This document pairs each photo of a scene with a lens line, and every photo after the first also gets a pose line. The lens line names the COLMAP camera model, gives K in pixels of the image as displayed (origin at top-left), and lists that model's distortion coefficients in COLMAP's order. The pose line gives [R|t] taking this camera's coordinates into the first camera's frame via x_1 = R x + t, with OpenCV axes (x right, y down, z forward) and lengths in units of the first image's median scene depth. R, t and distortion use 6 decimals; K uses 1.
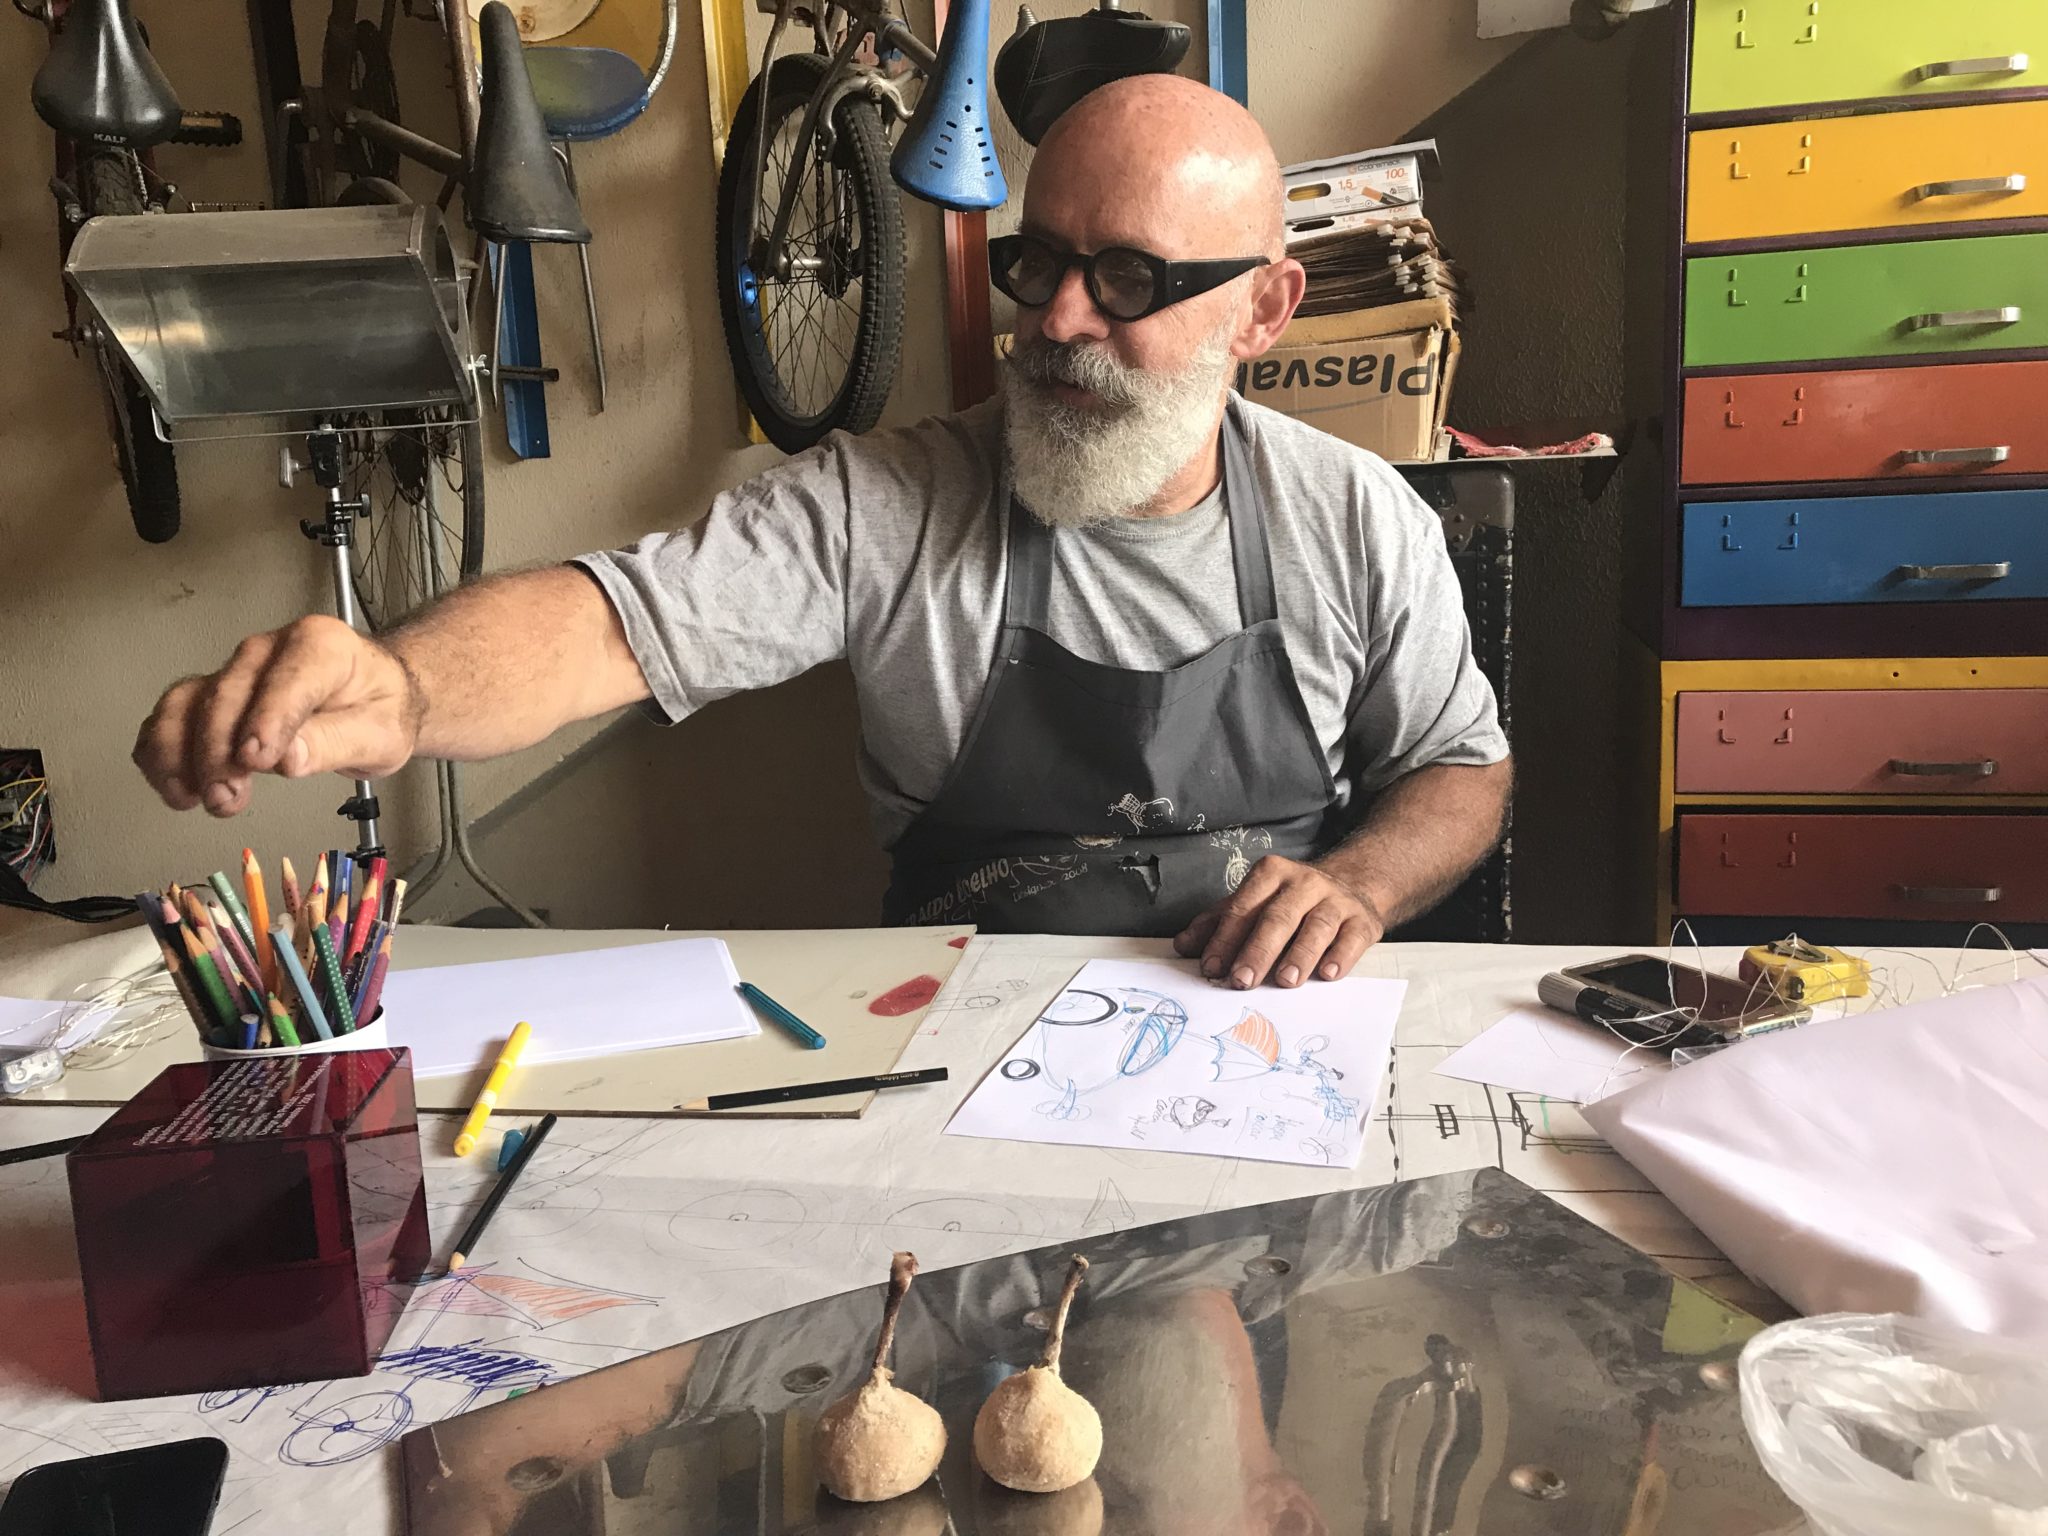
lens RADIAL K [[1694.3, 0, 1030.4], [0, 1694.3, 769.3], [0, 0, 1]] dist [0.026375, -0.021268]
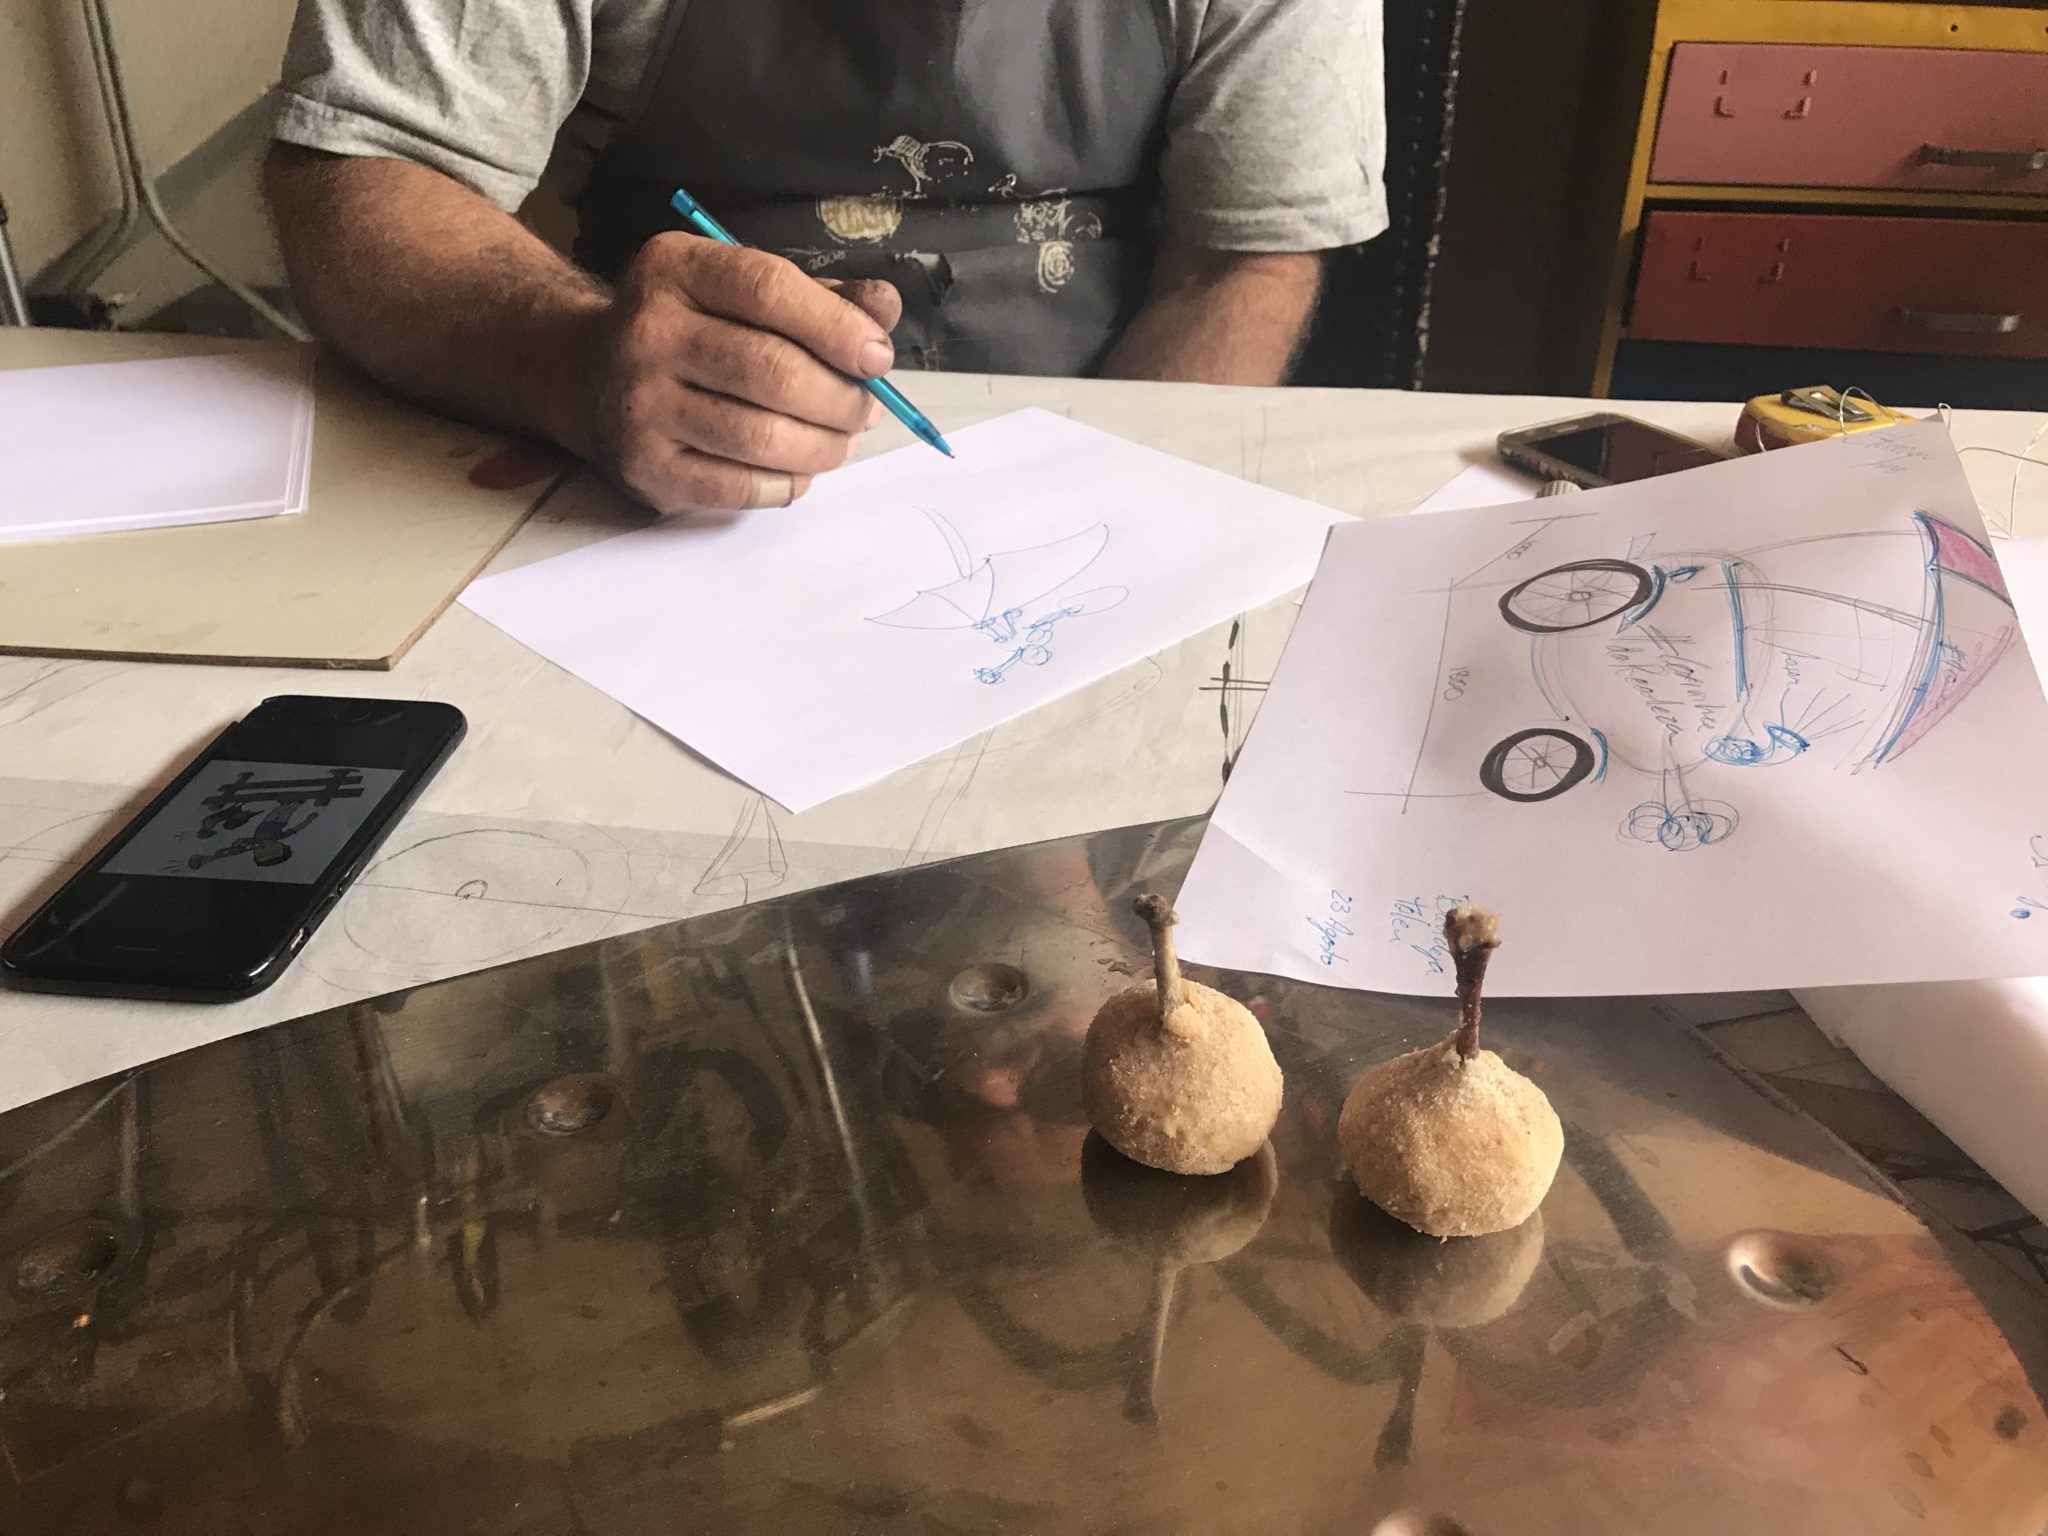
lens RADIAL K [[1694.3, 0, 1022.8], [0, 1694.3, 761.7], [0, 0, 1]] dist [0.026375, -0.021268]
pose [[0.998157, 0.013603, 0.059135, 0.101389], [-0.033019, 0.939393, 0.341249, 0.015055], [-0.050909, -0.342573, 0.938111, 0.405099]]
